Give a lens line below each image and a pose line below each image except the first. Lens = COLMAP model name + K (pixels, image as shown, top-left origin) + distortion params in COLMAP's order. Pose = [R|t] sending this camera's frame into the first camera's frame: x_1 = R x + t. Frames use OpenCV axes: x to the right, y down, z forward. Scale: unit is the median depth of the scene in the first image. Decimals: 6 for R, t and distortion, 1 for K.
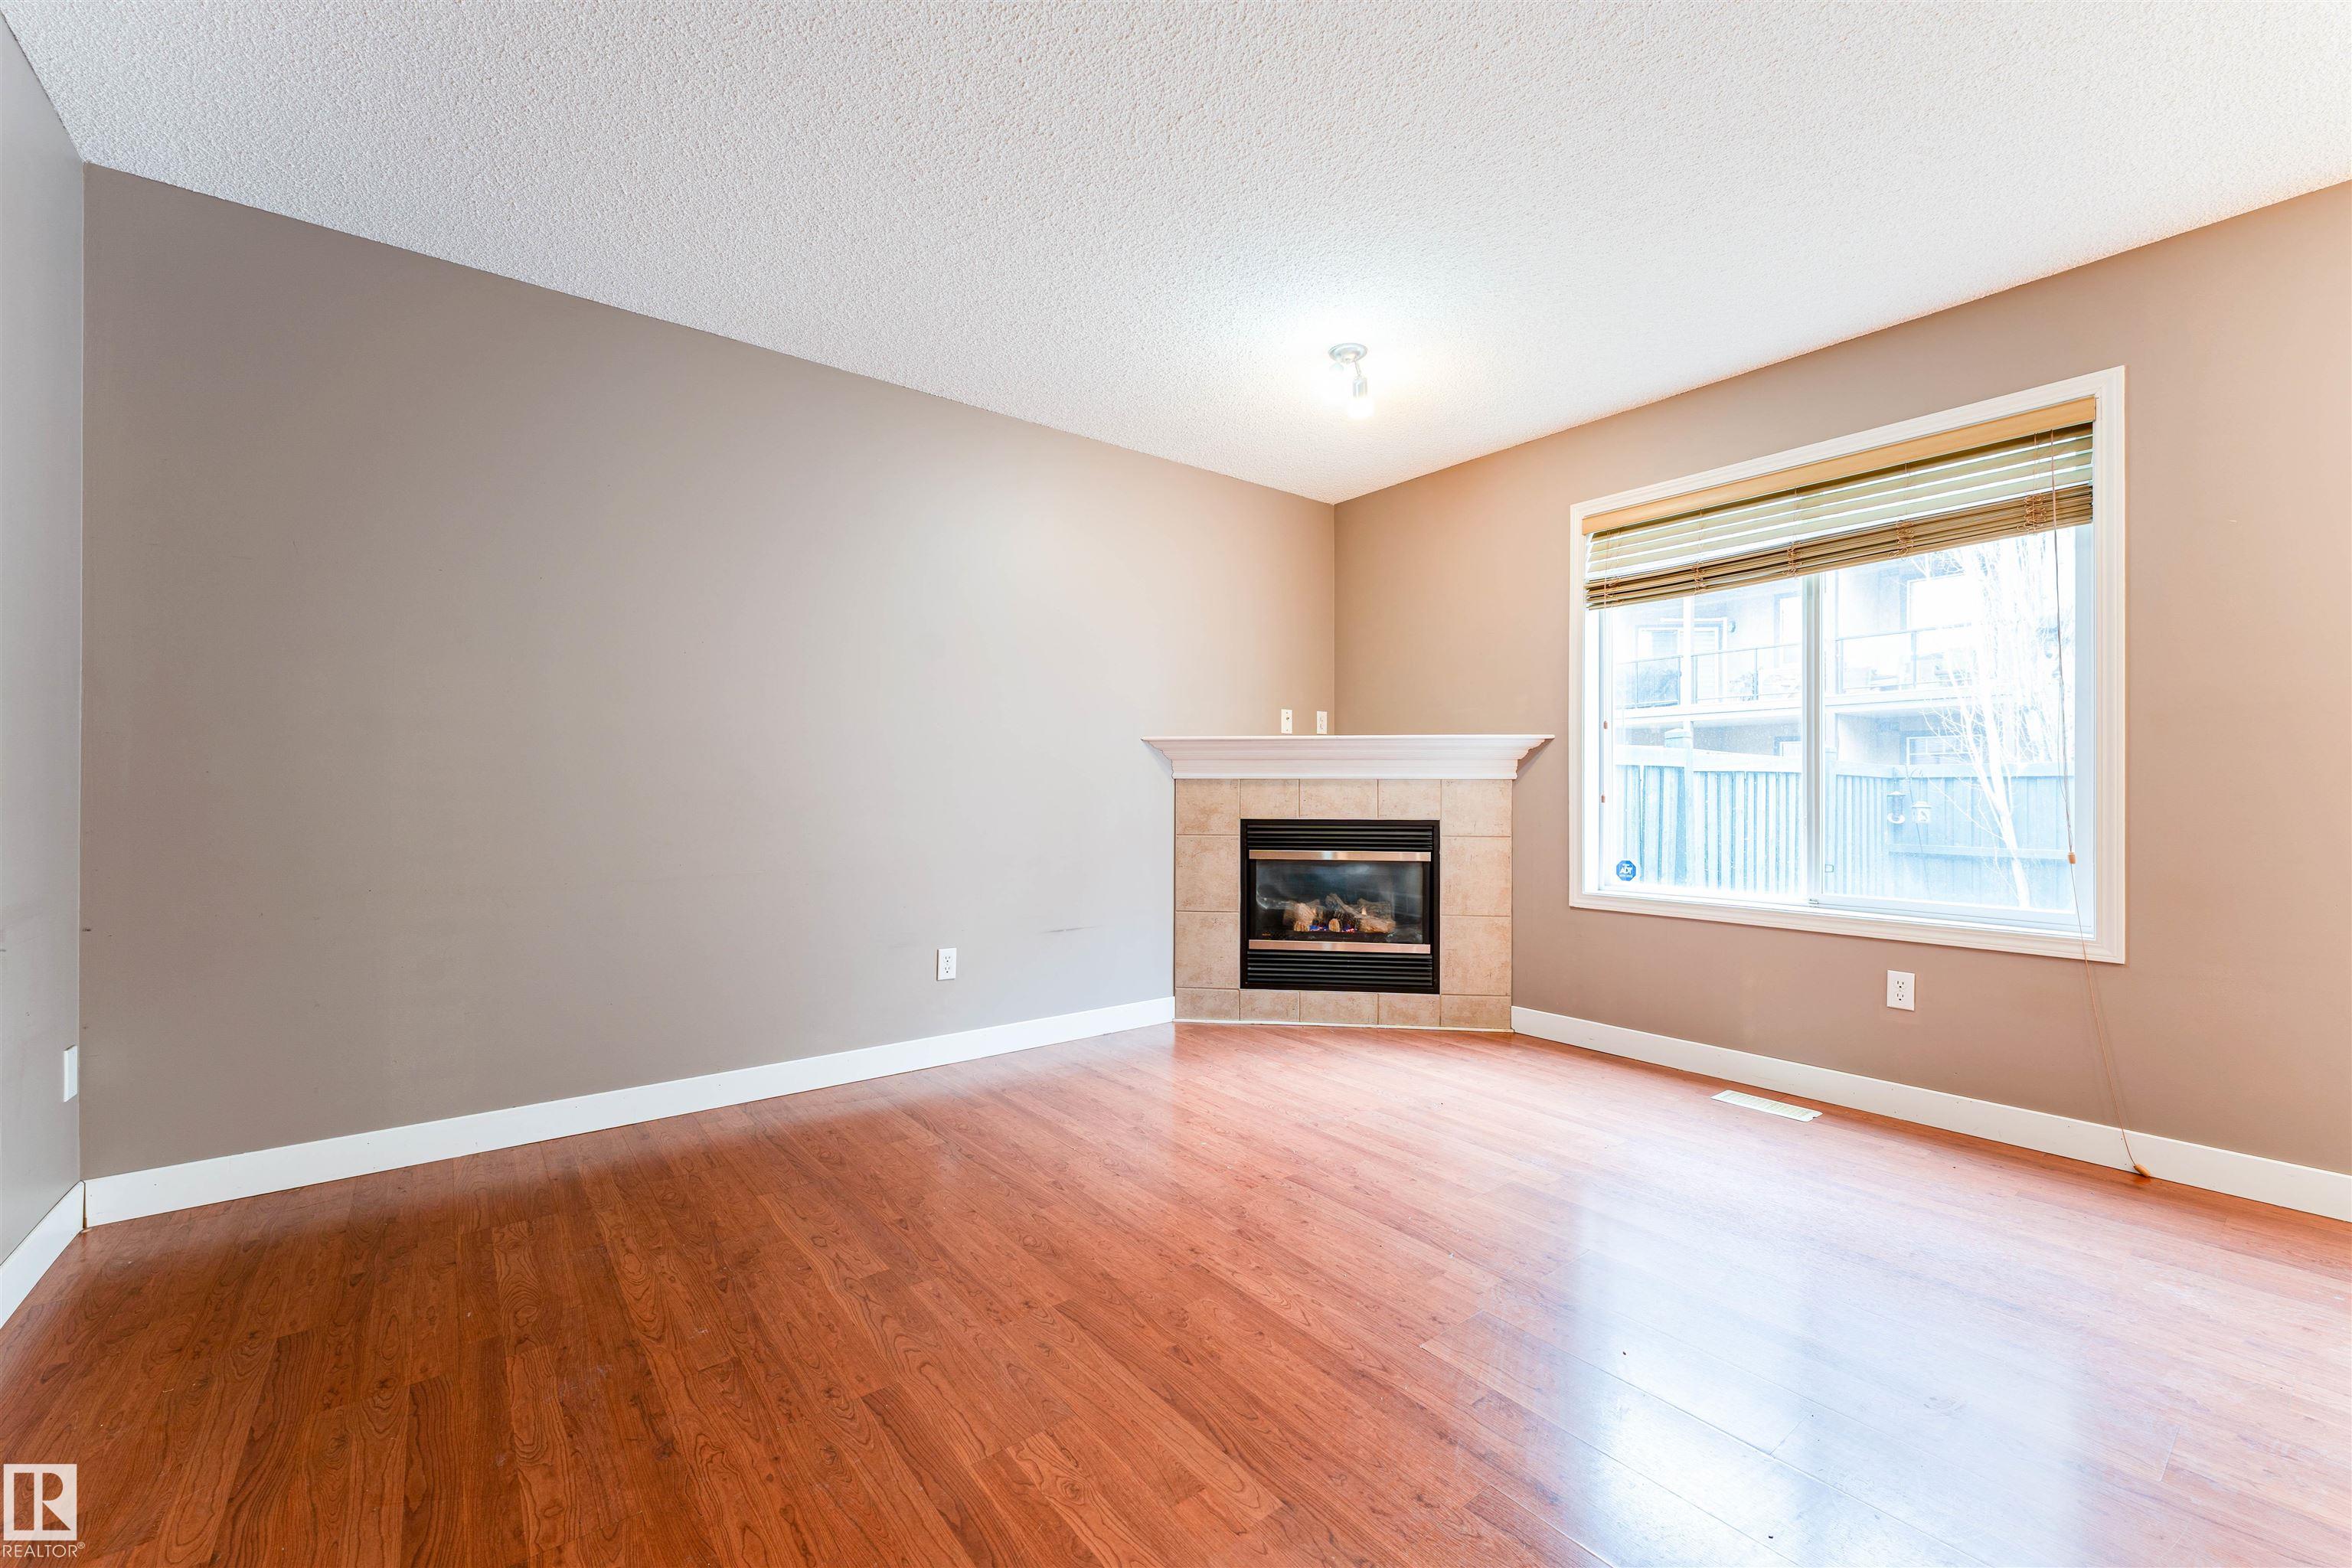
lens RADIAL K [[952.2, 0, 1204.6], [0, 952.2, 788.4], [0, 0, 1]] dist [0.001439, 0.000105]
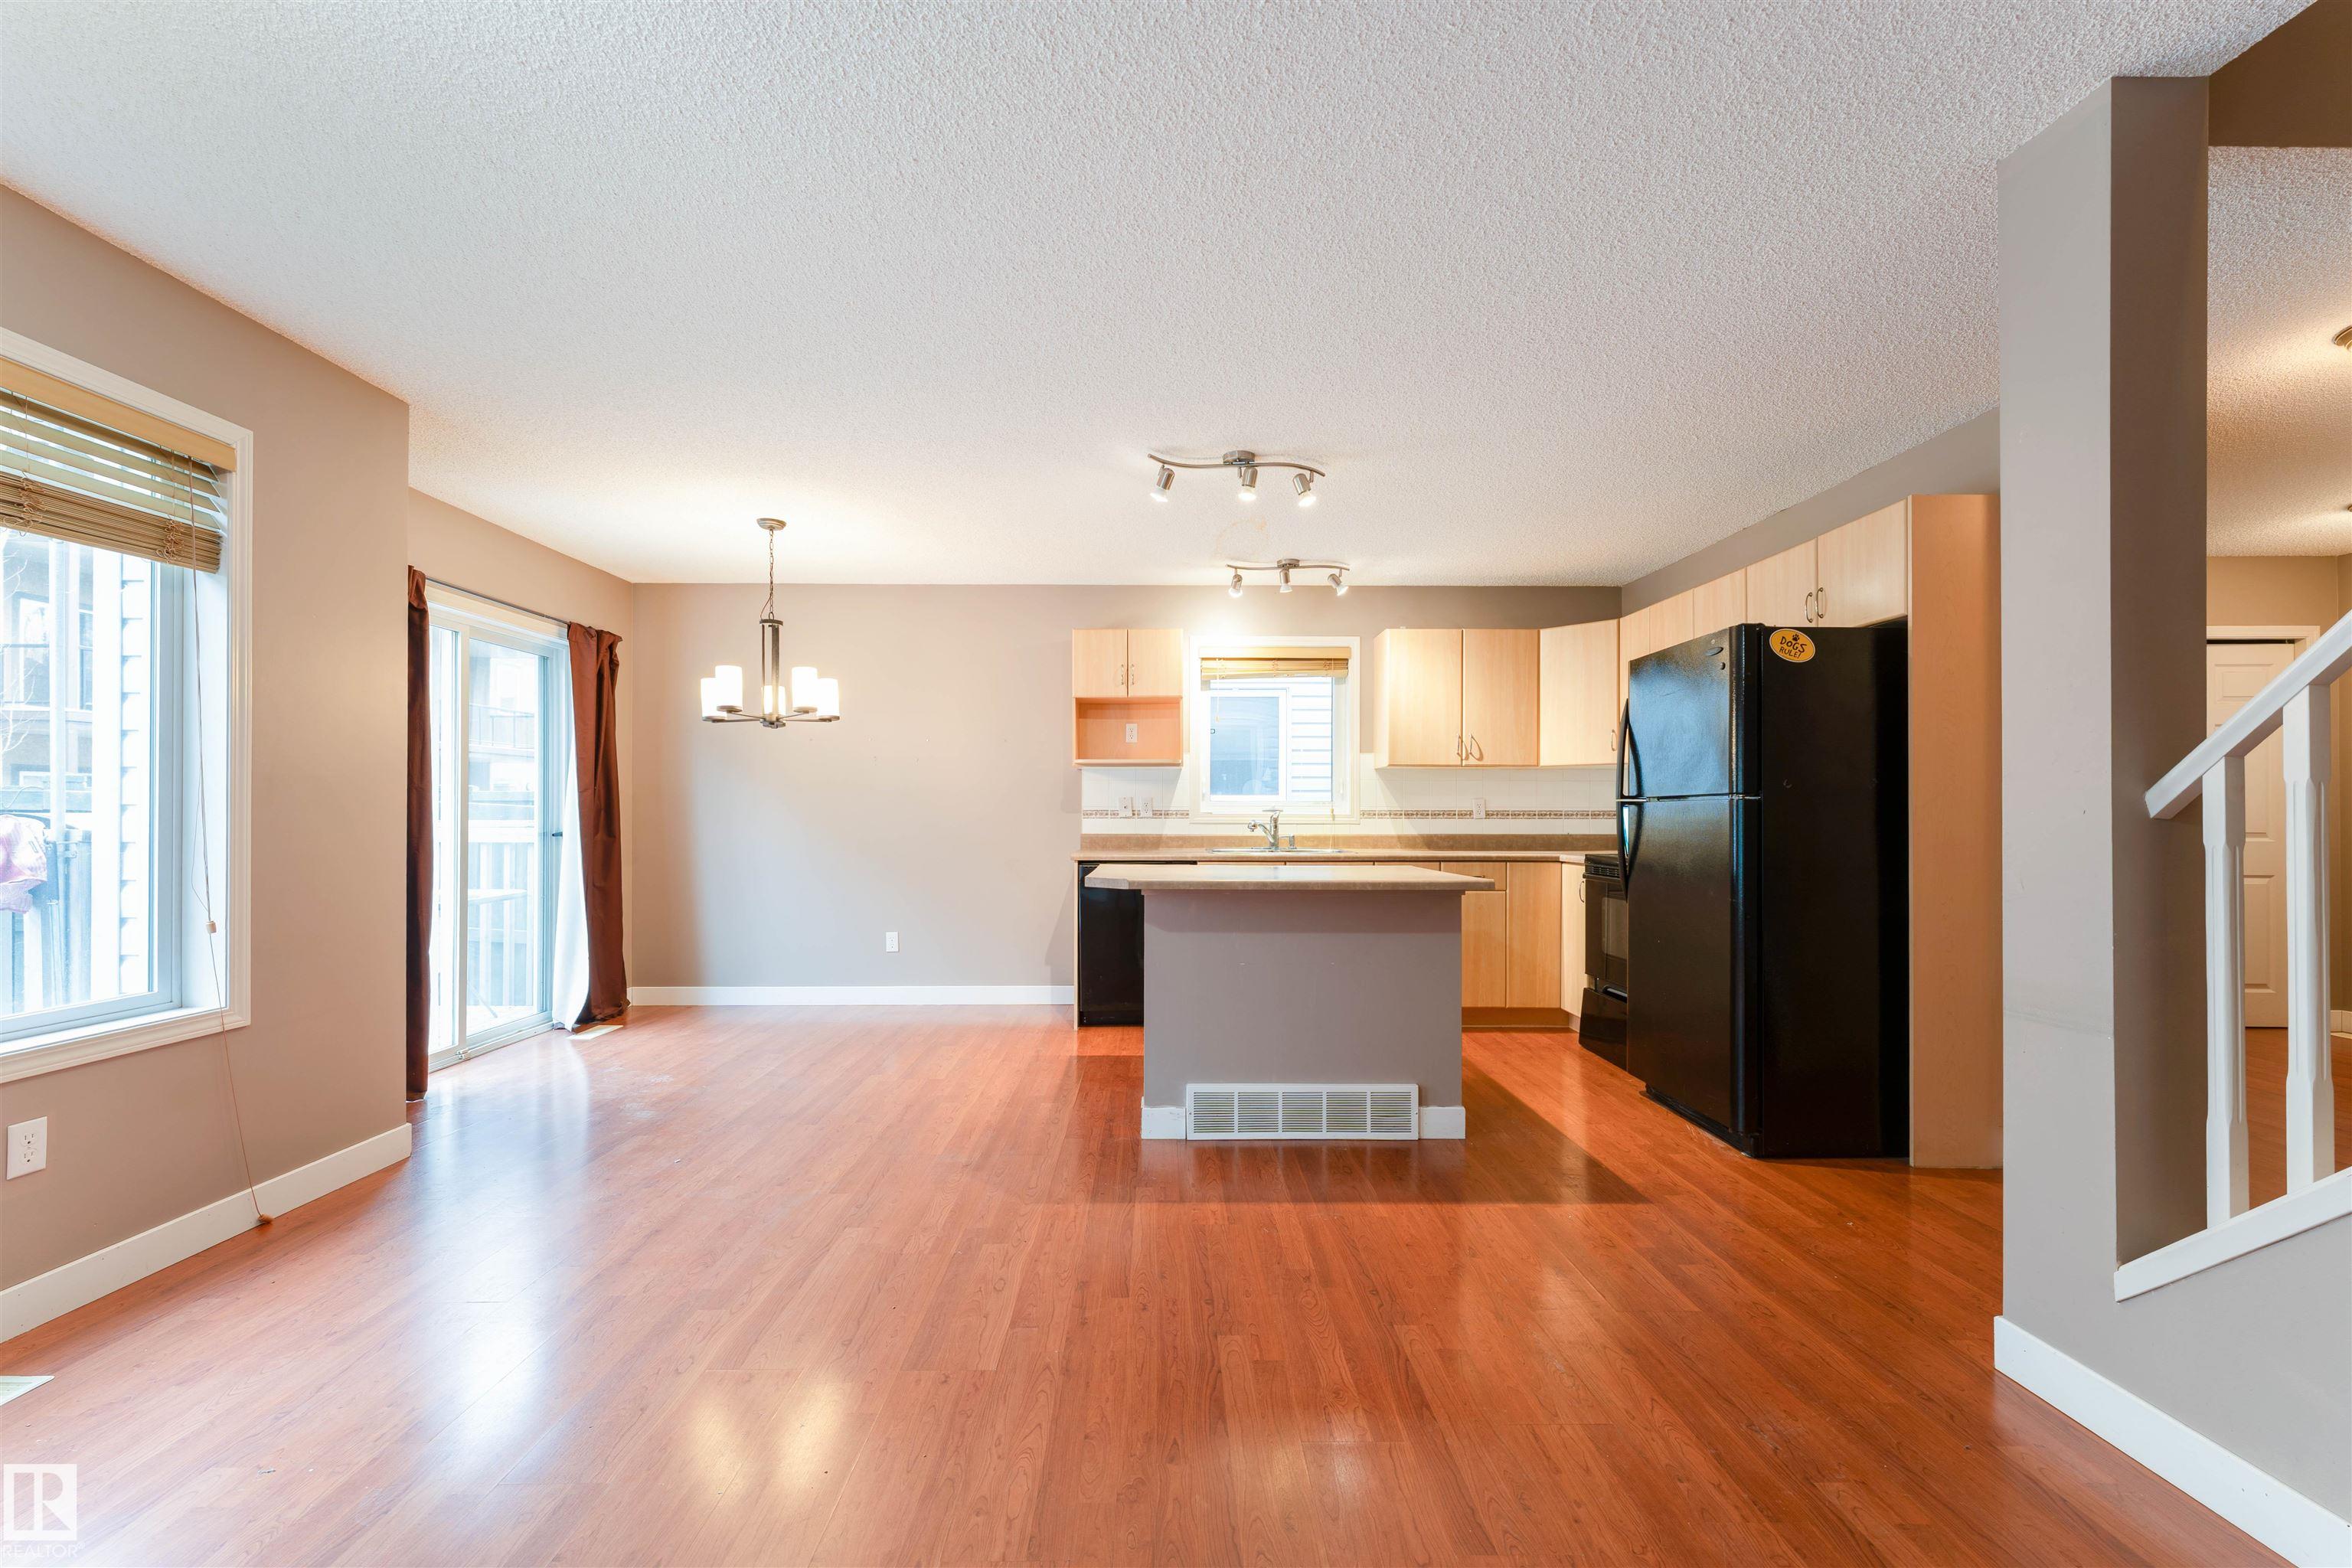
lens RADIAL K [[948.8, 0, 1168.2], [0, 948.8, 806.9], [0, 0, 1]] dist [0.000478, -0.000148]
pose [[-0.787348, 0.000021, 0.616509, -0.265522], [-0.004141, 0.999977, -0.005323, -0.028736], [-0.616495, -0.006744, -0.787330, 0.755837]]
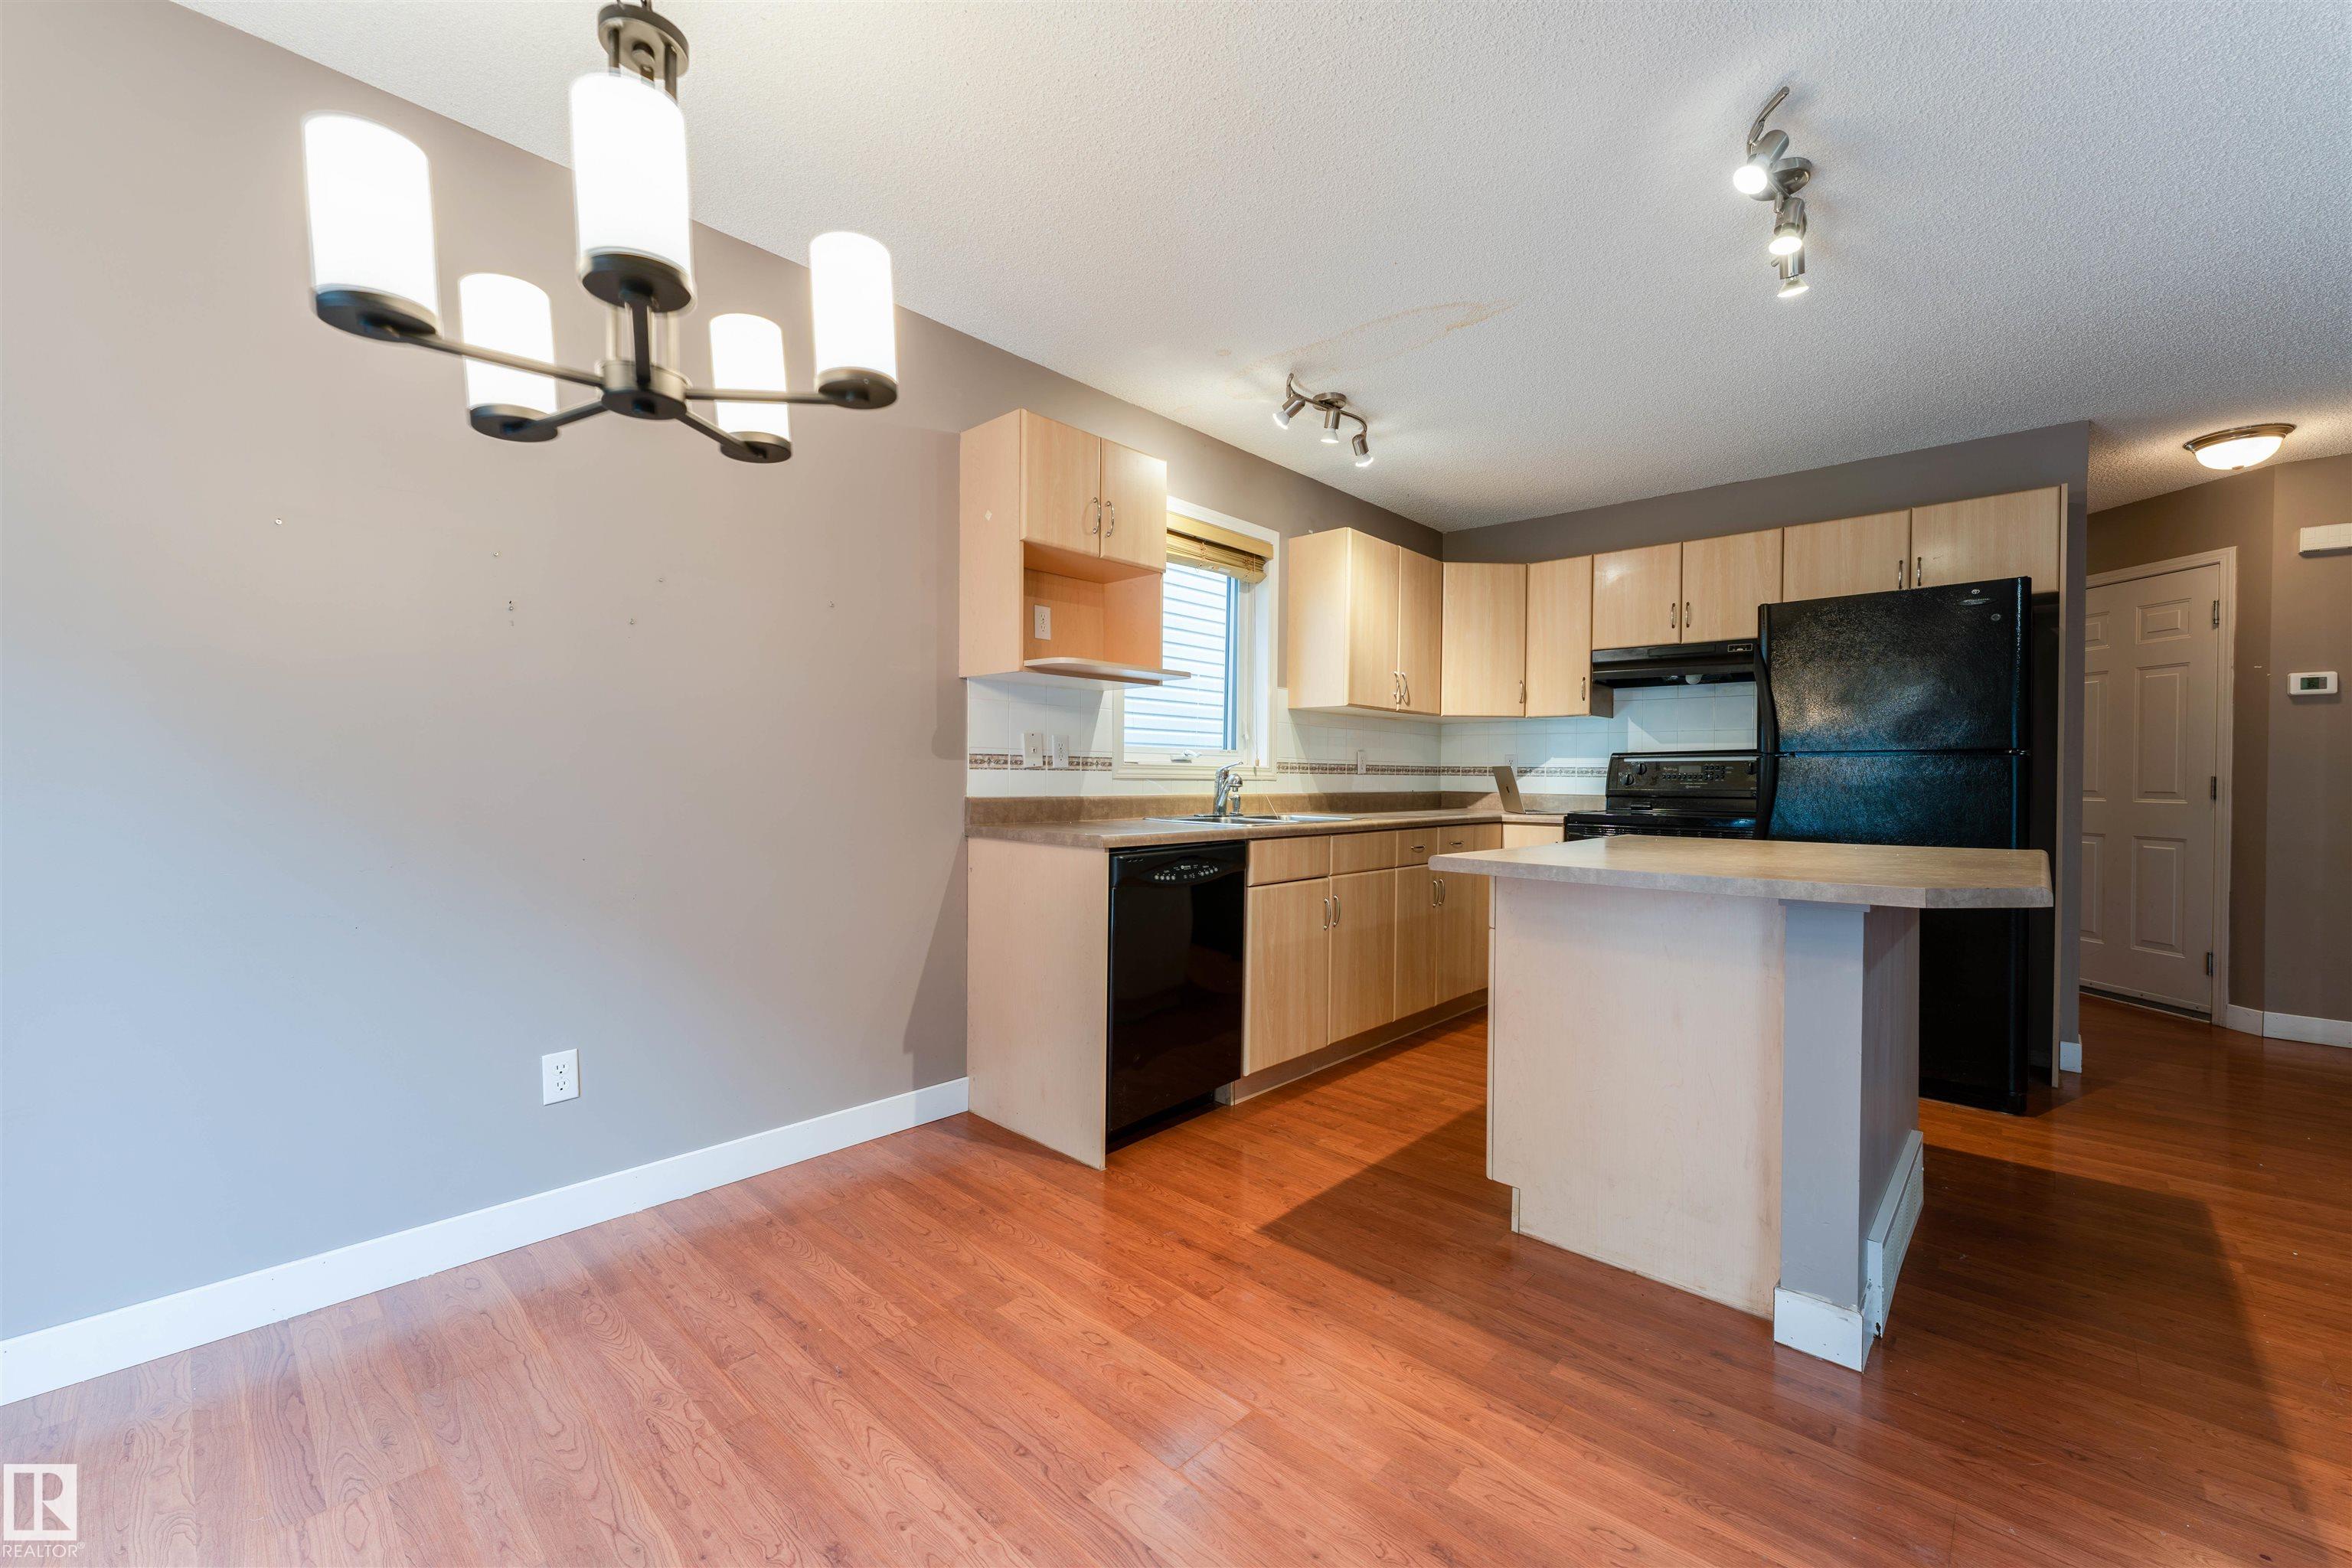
lens RADIAL K [[934.9, 0, 1177.2], [0, 934.9, 778.5], [0, 0, 1]] dist [0.001559, -0.000265]
pose [[-0.988966, -0.012812, -0.147590, 0.631609], [-0.013237, 0.999911, 0.001903, -0.014773], [0.147553, 0.003836, -0.989047, 0.499006]]
